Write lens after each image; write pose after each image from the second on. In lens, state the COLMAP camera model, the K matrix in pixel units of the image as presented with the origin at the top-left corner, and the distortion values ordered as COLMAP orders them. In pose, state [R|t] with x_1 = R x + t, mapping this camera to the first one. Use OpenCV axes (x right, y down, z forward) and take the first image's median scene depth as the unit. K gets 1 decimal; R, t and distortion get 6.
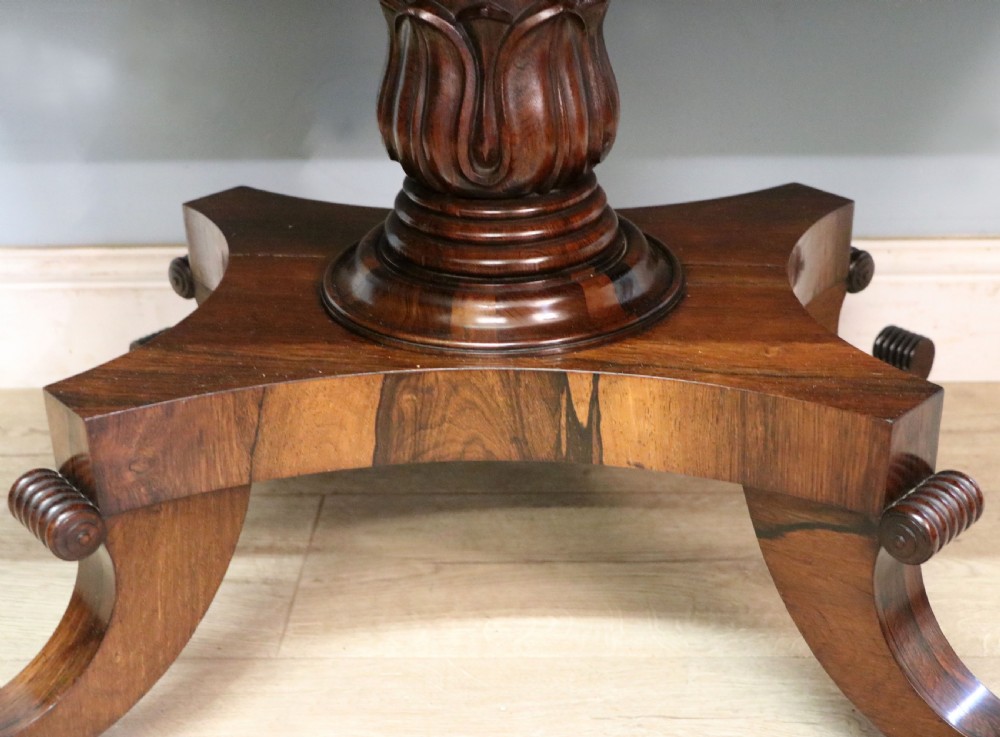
lens RADIAL K [[1454.9, 0, 543.6], [0, 1454.9, 389.4], [0, 0, 1]] dist [-0.033121, 0.161602]
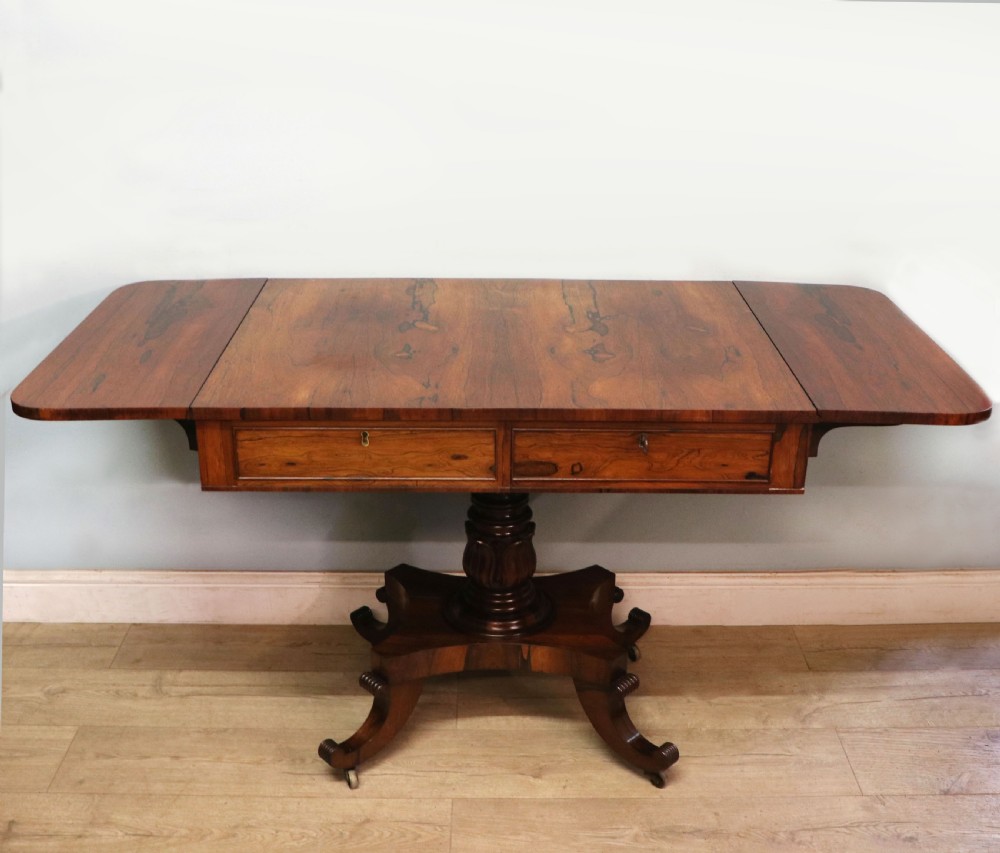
lens RADIAL K [[1260.2, 0, 500.0], [0, 1260.2, 426.5], [0, 0, 1]] dist [-0.146881, 0.038961]
pose [[0.999446, 0.009054, 0.032014, -0.130395], [-0.006654, 0.997214, -0.074297, -0.297806], [-0.032597, 0.074042, 0.996722, -1.949689]]
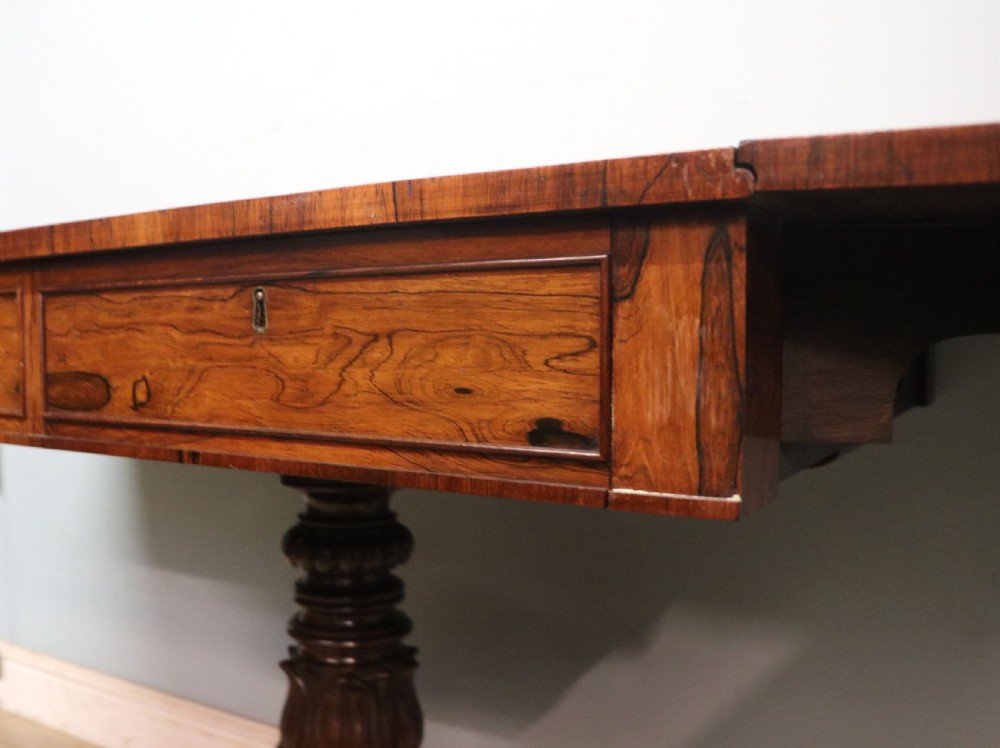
lens RADIAL K [[995.9, 0, 415.3], [0, 995.9, 380.9], [0, 0, 1]] dist [-0.182998, 0.162384]
pose [[0.831479, 0.029896, -0.554751, 0.680337], [-0.246599, 0.914649, -0.320320, -0.219614], [0.497826, 0.403141, 0.767885, 0.005395]]
